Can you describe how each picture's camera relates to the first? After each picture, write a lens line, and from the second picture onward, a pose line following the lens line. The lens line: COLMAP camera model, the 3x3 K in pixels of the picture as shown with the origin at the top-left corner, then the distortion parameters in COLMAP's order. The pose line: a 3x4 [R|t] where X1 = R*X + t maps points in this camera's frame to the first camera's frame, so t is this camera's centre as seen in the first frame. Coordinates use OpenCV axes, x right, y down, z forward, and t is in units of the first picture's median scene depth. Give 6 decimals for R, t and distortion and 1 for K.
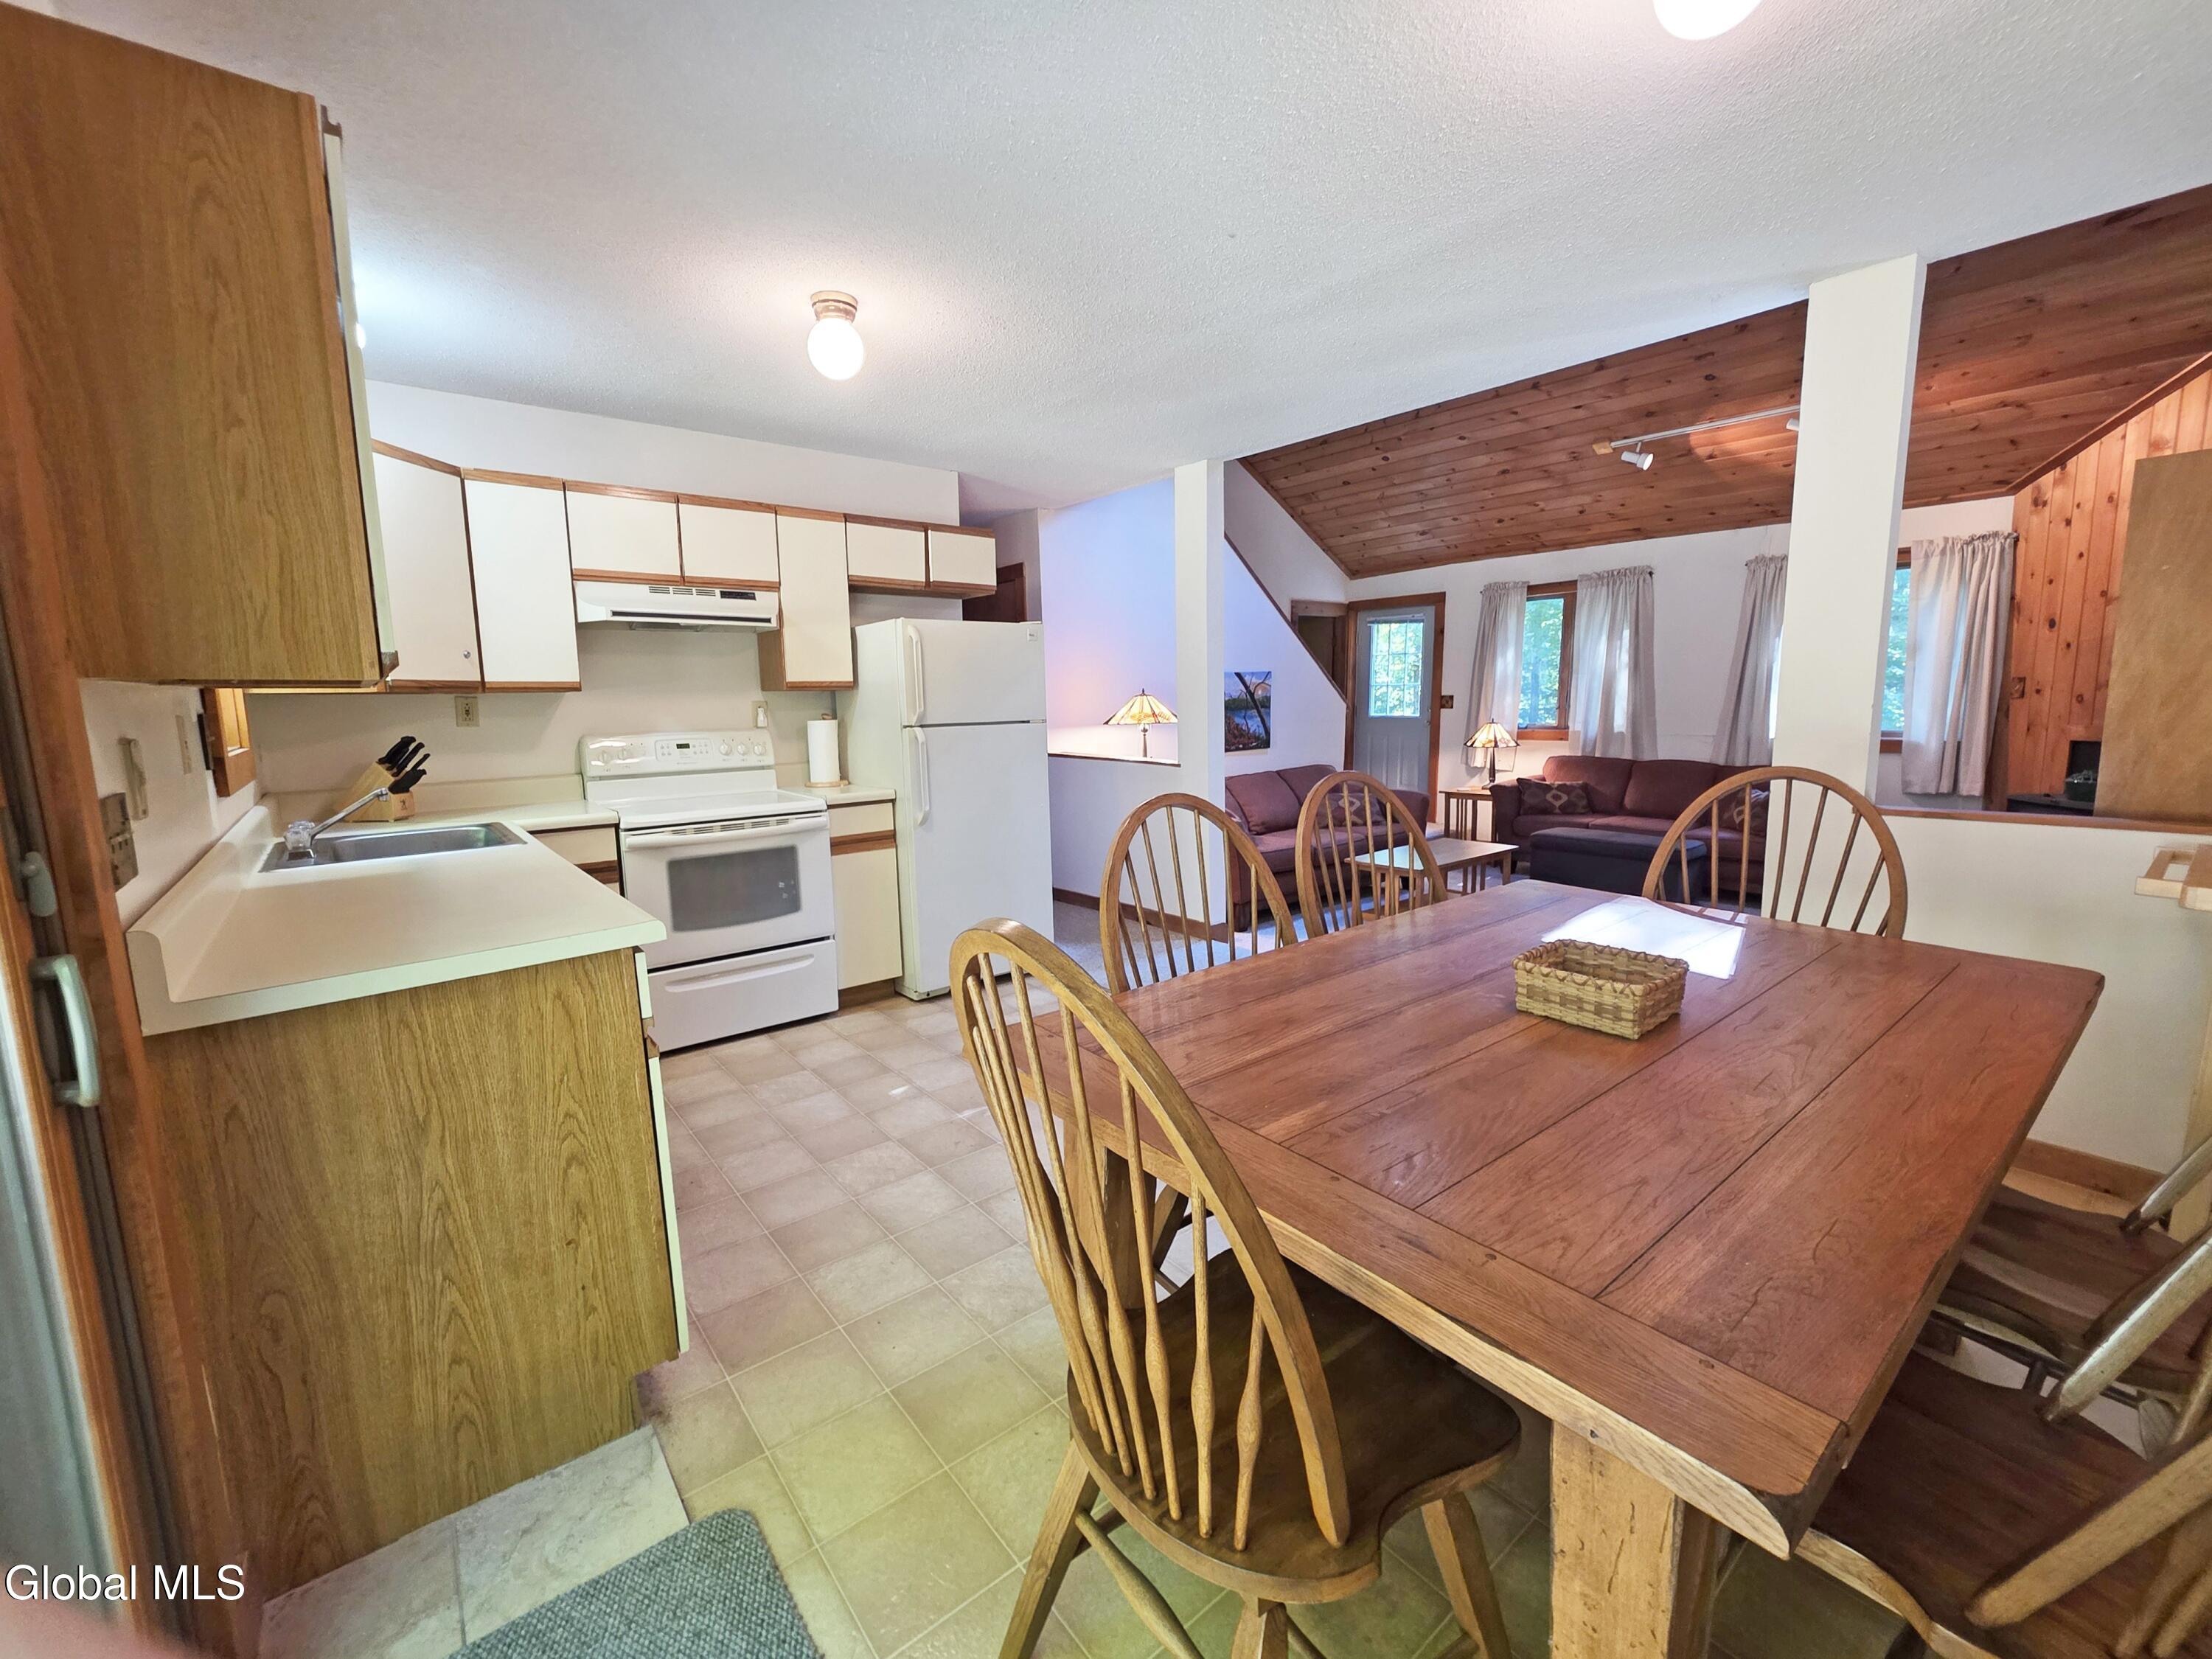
lens RADIAL K [[927.8, 0, 1101.9], [0, 927.8, 823.0], [0, 0, 1]] dist [0.005275, -0.003639]
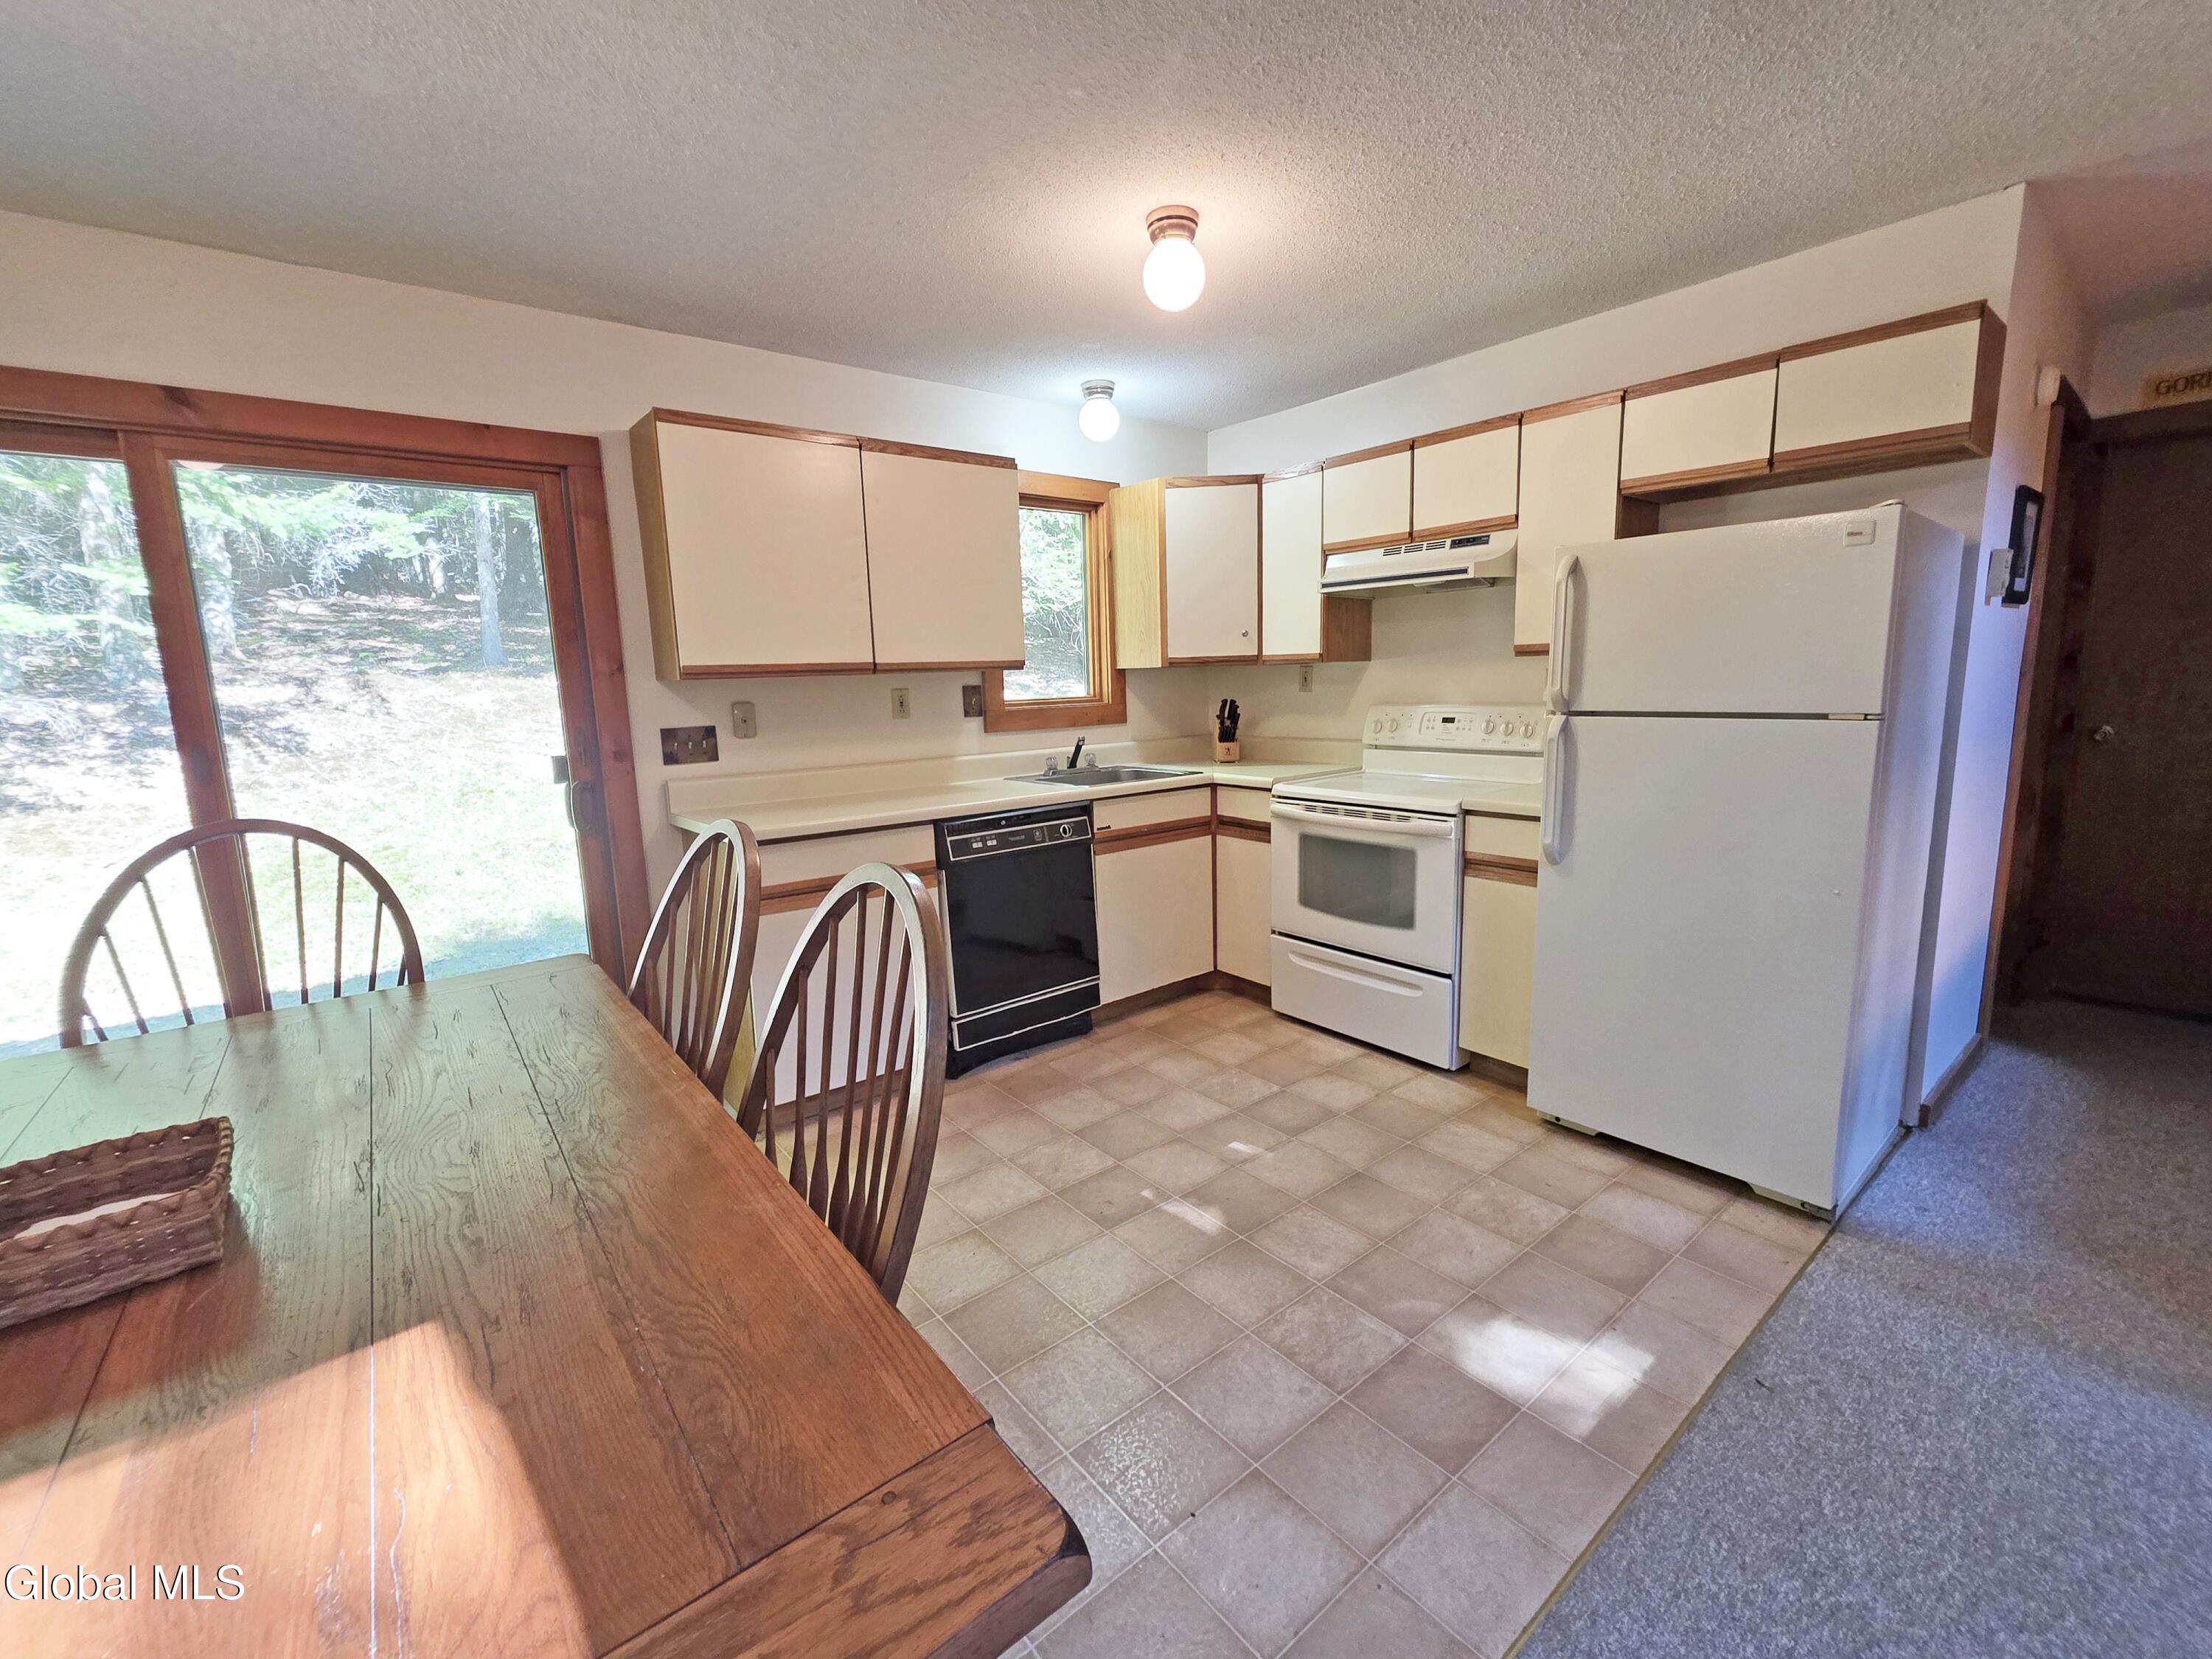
lens RADIAL K [[927.8, 0, 1101.9], [0, 927.8, 823.0], [0, 0, 1]] dist [0.005275, -0.003639]
pose [[-0.005891, 0.174406, -0.984656, 0.456096], [-0.110125, 0.978571, 0.173987, -0.107086], [0.993900, 0.109460, 0.013442, 0.681283]]
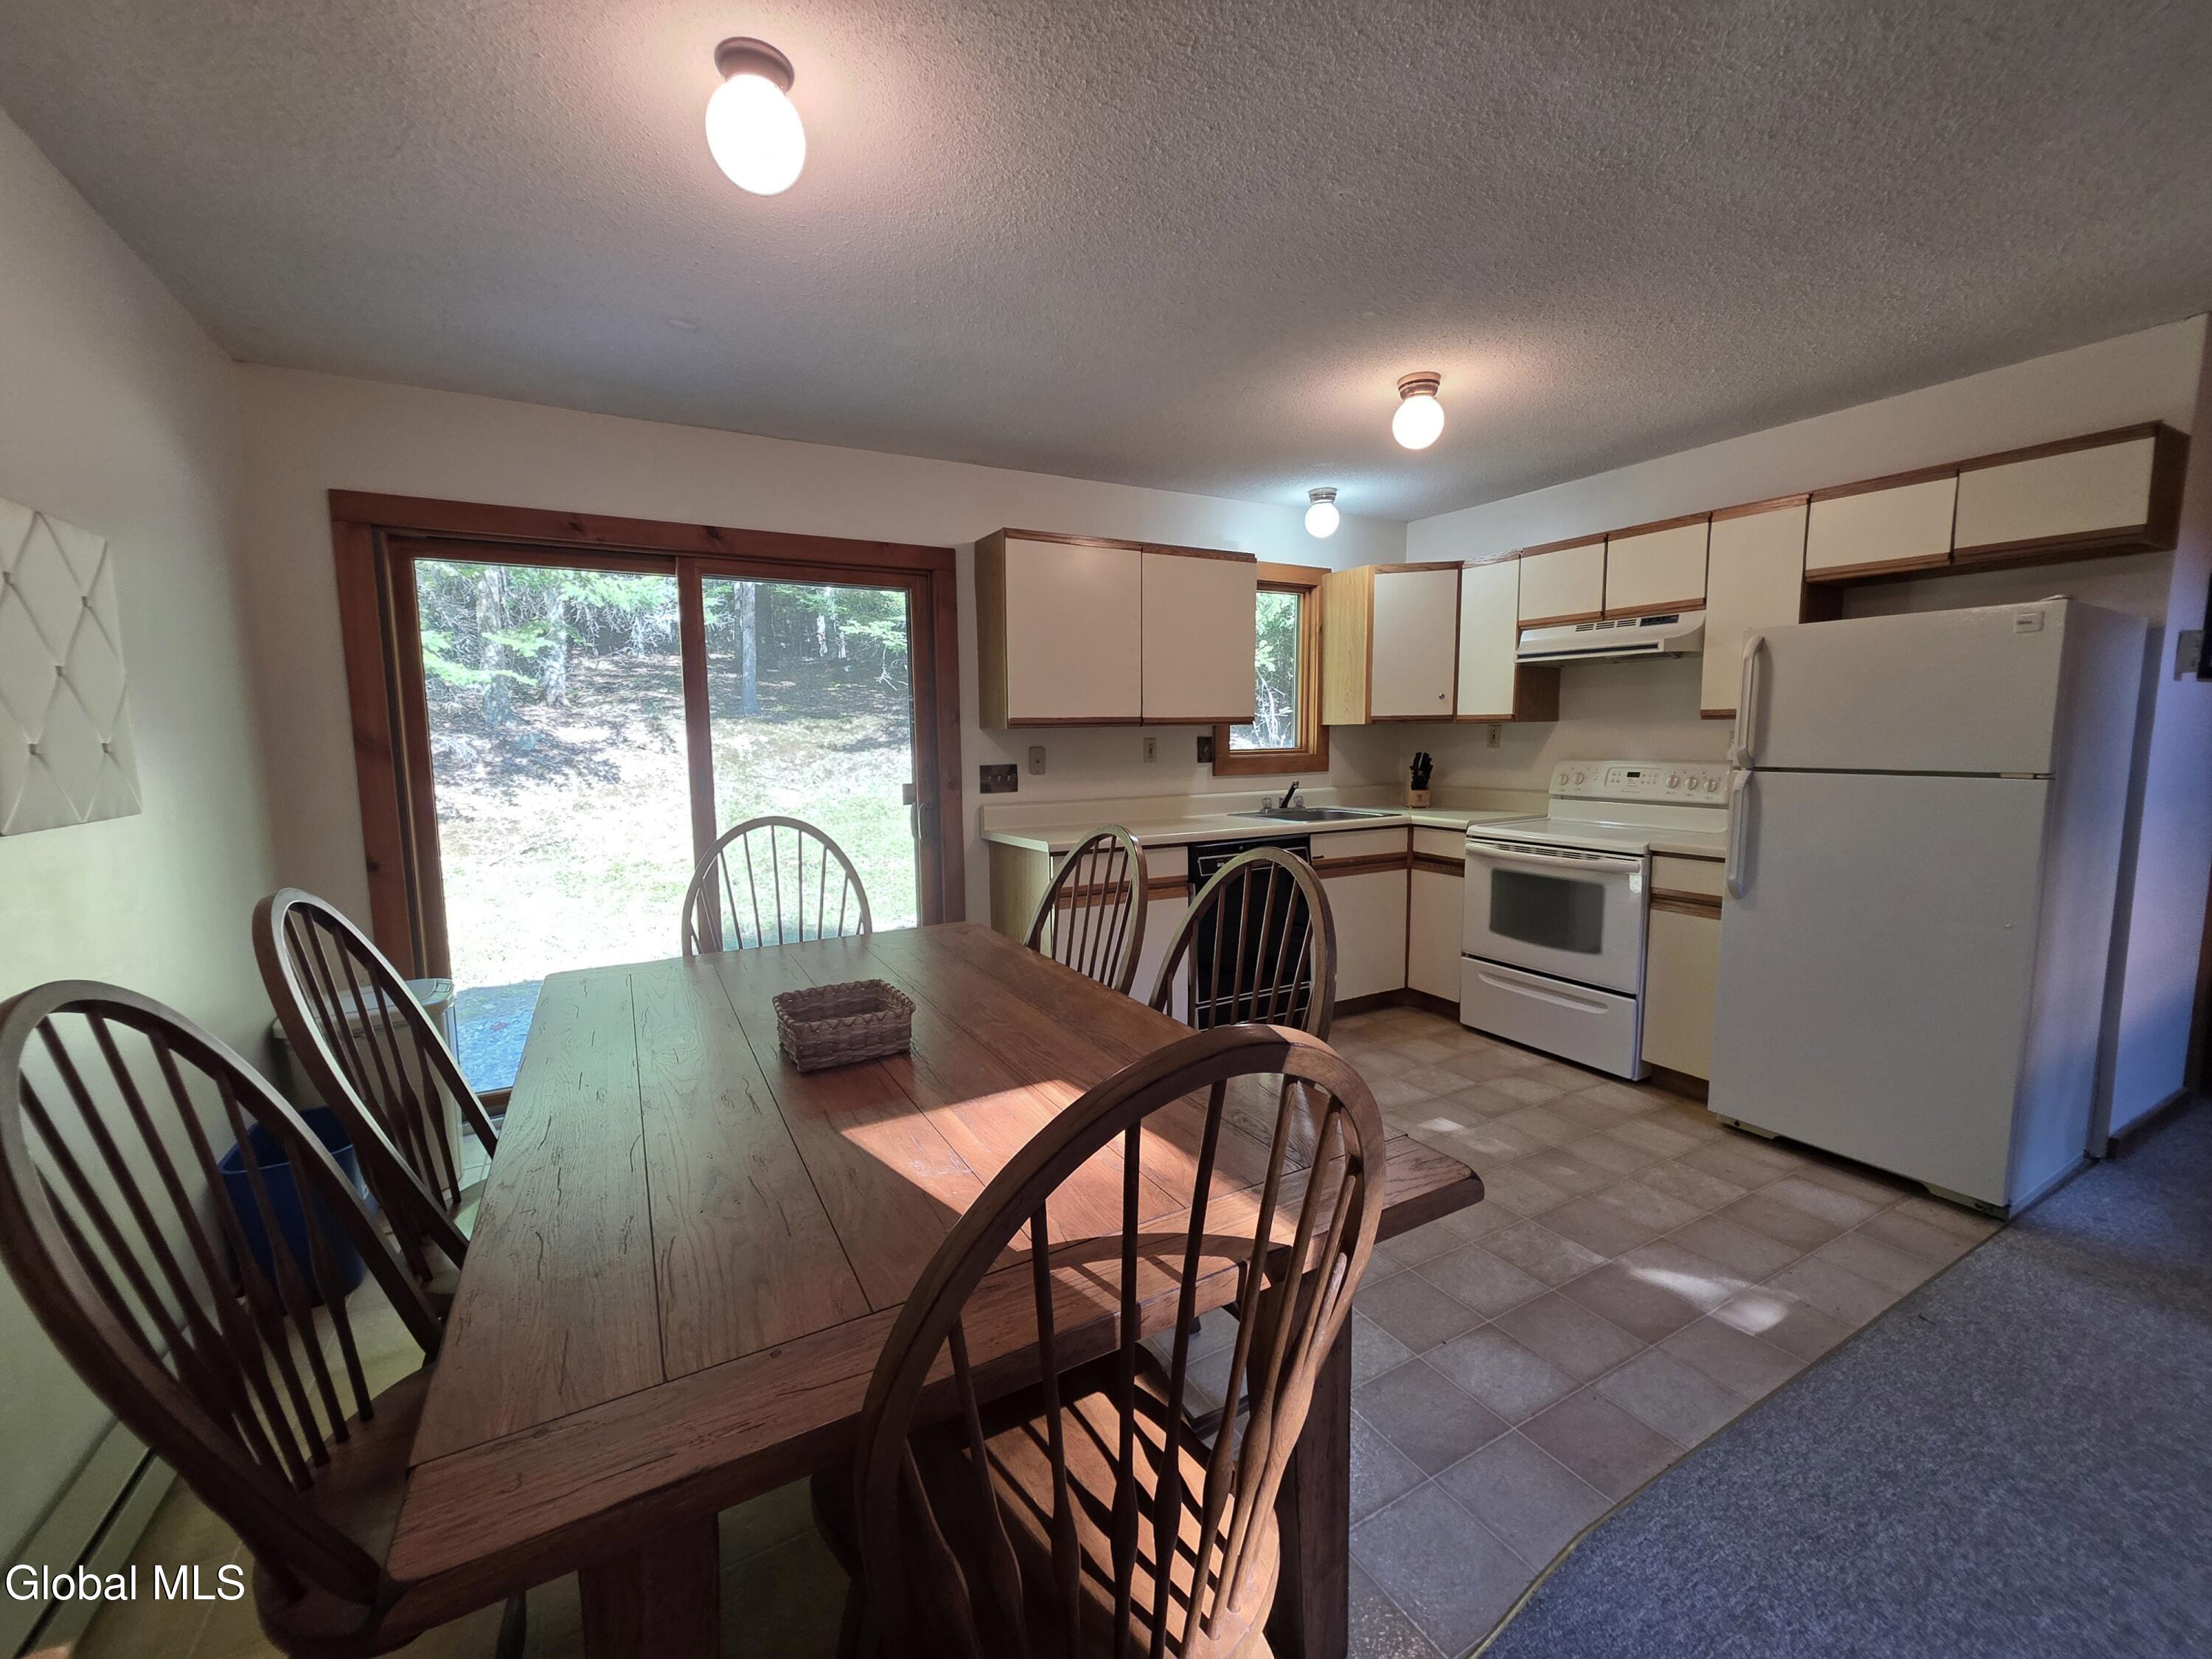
lens RADIAL K [[890.8, 0, 1089.2], [0, 890.8, 832.8], [0, 0, 1]] dist [-0.000154, -0.000512]
pose [[-0.177051, 0.130219, -0.975549, 0.616670], [-0.121286, 0.980767, 0.152927, -0.099476], [0.976700, 0.145396, -0.157852, 0.596763]]
